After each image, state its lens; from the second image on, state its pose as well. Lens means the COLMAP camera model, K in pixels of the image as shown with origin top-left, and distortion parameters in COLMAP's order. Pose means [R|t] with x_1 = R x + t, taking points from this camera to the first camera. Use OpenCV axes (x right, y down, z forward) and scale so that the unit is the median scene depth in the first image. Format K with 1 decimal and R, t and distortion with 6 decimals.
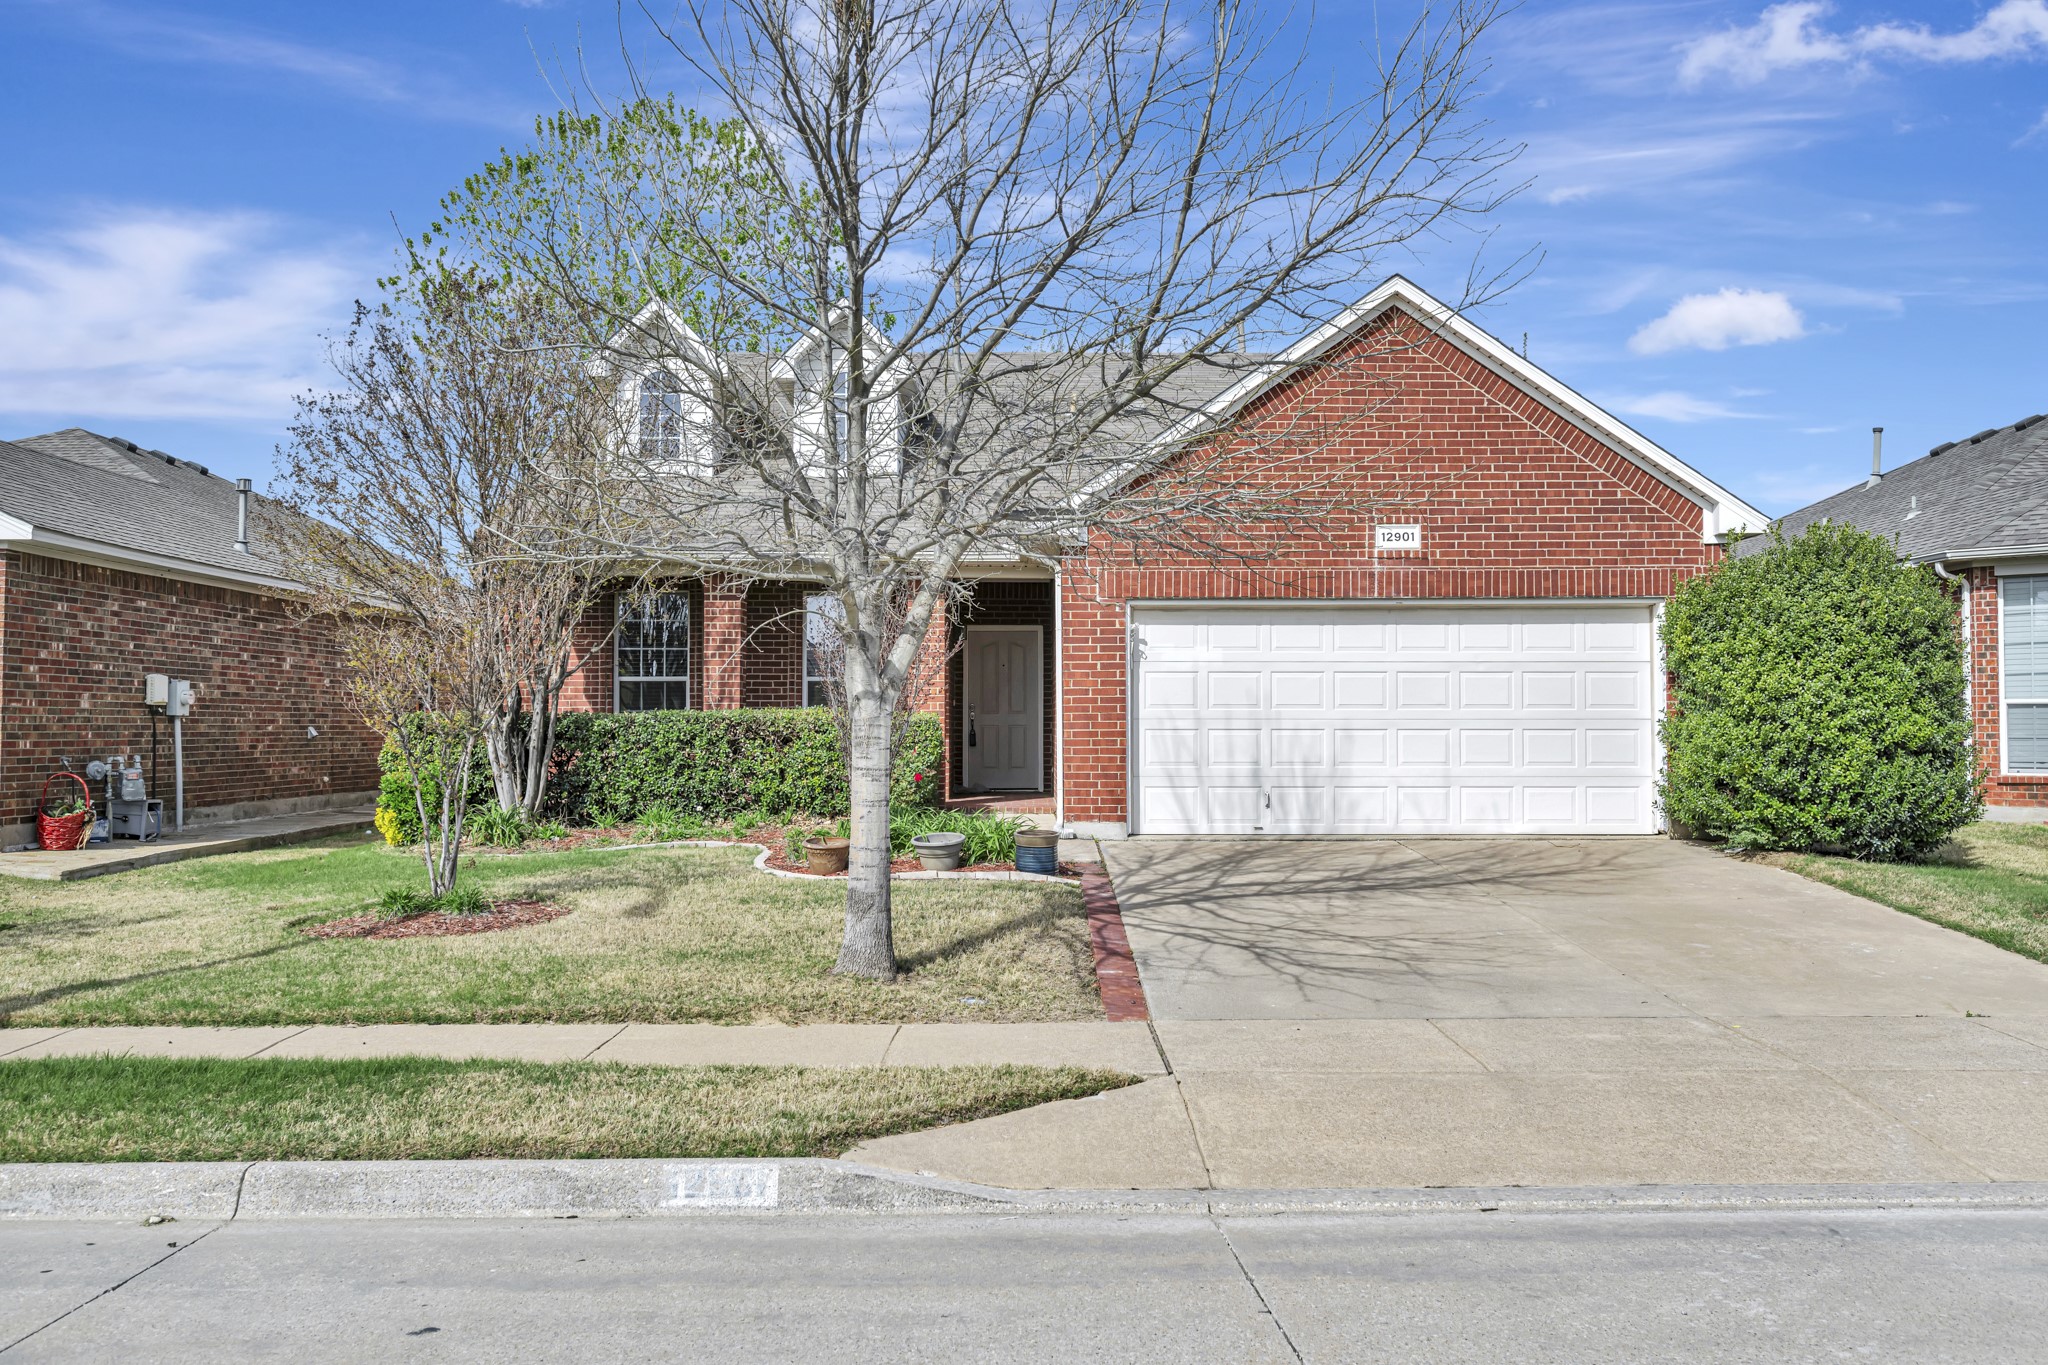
lens RADIAL K [[1770.3, 0, 1027.2], [0, 1770.3, 682.0], [0, 0, 1]] dist [0.000689, 0.011018]
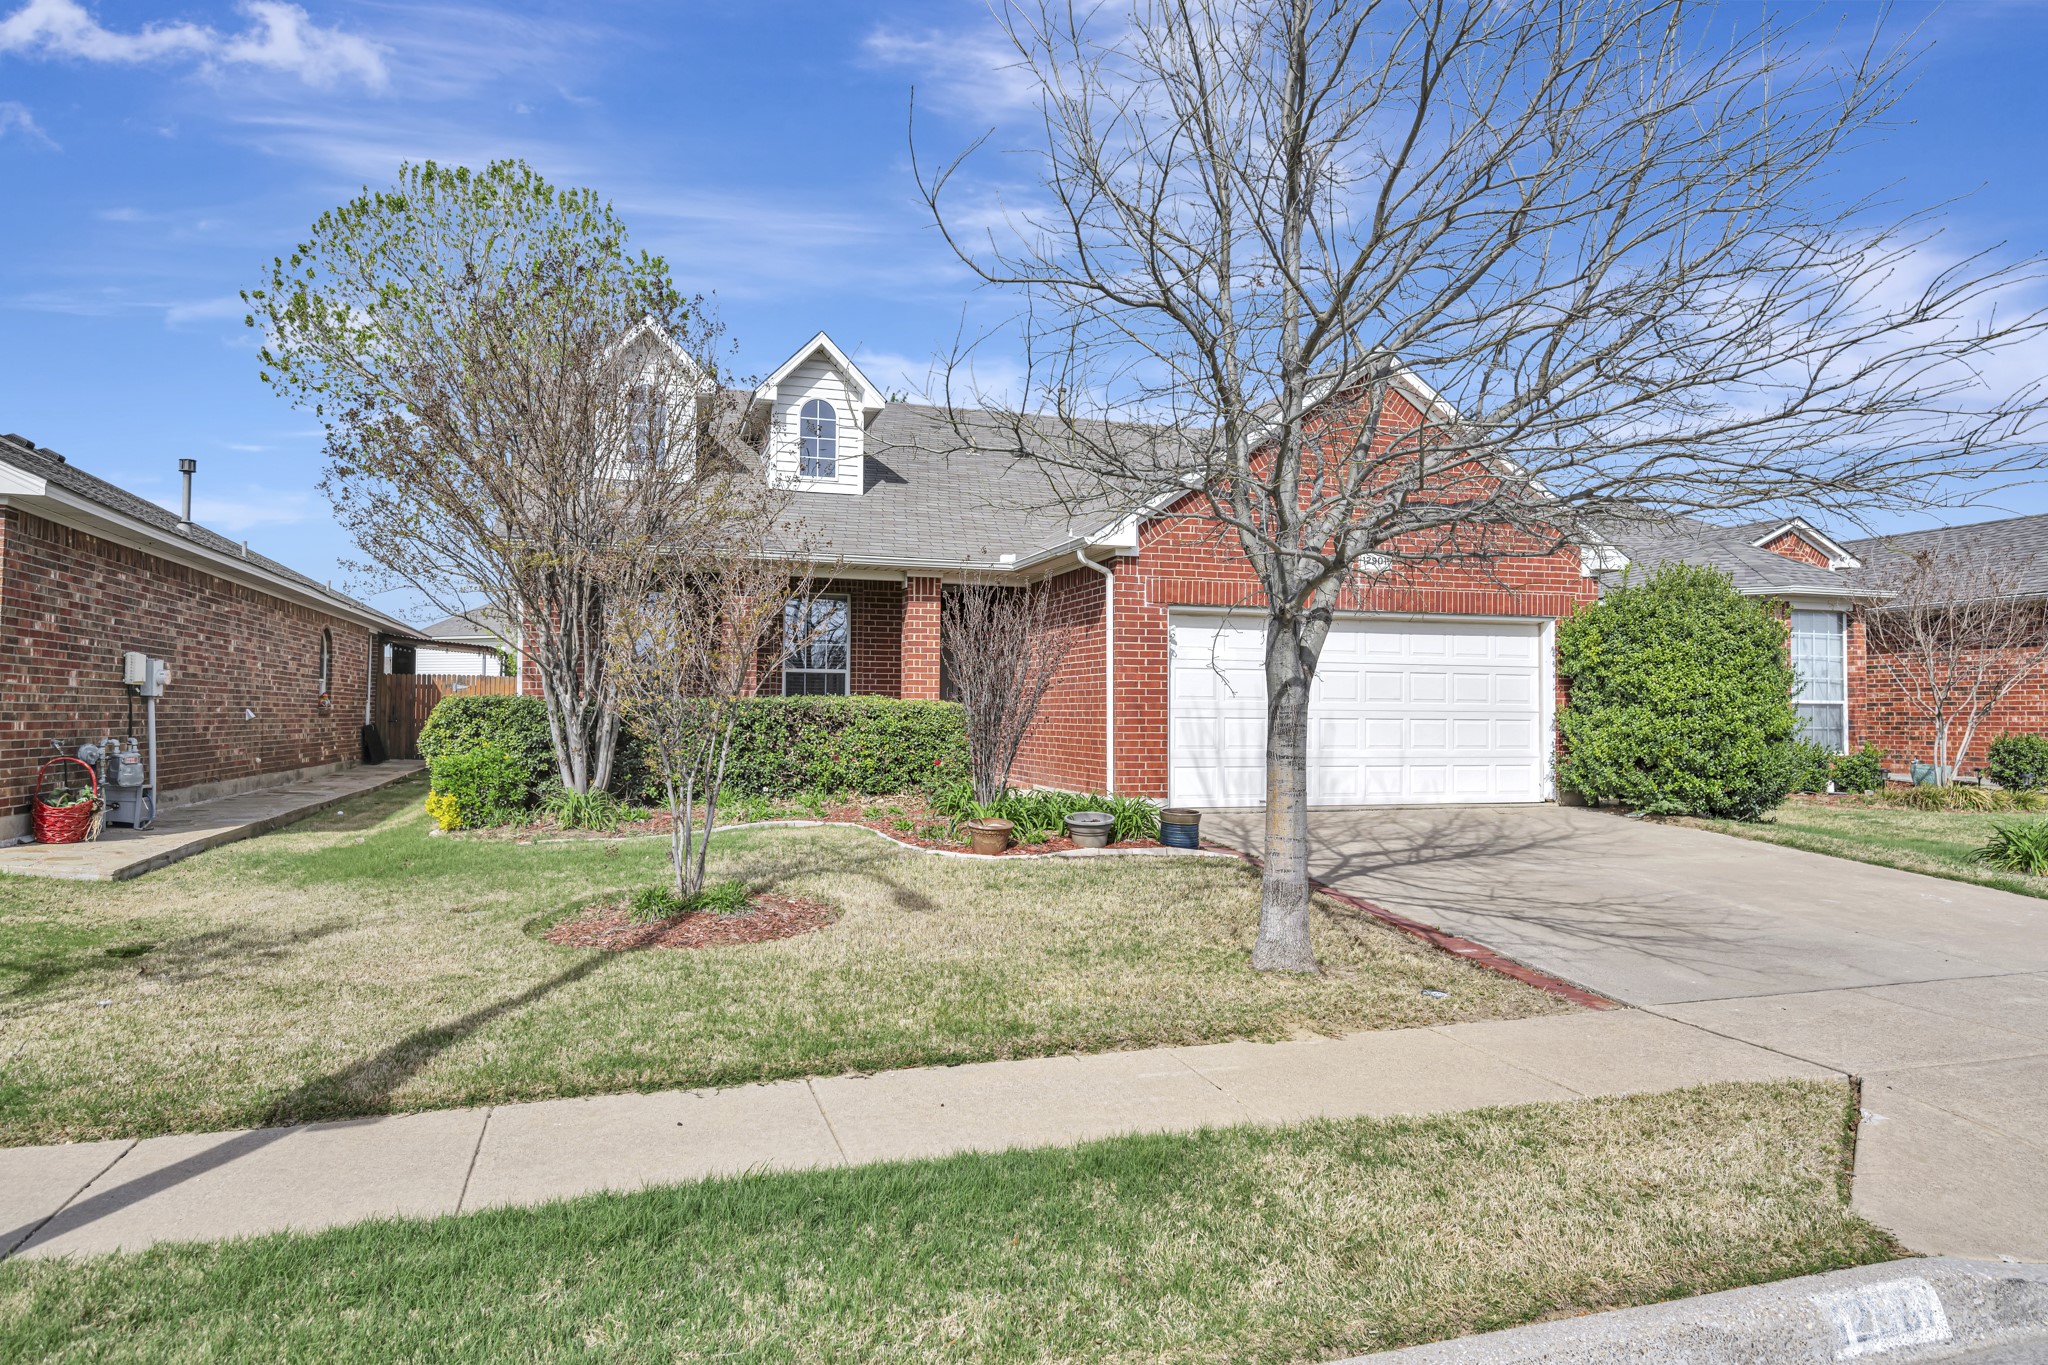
lens RADIAL K [[1259.9, 0, 1021.9], [0, 1259.9, 696.2], [0, 0, 1]] dist [-0.002150, -0.003278]
pose [[0.952071, 0.011725, 0.305653, -0.270709], [-0.014913, 0.999856, 0.008098, 0.007307], [-0.305514, -0.012268, 0.952109, 0.235662]]
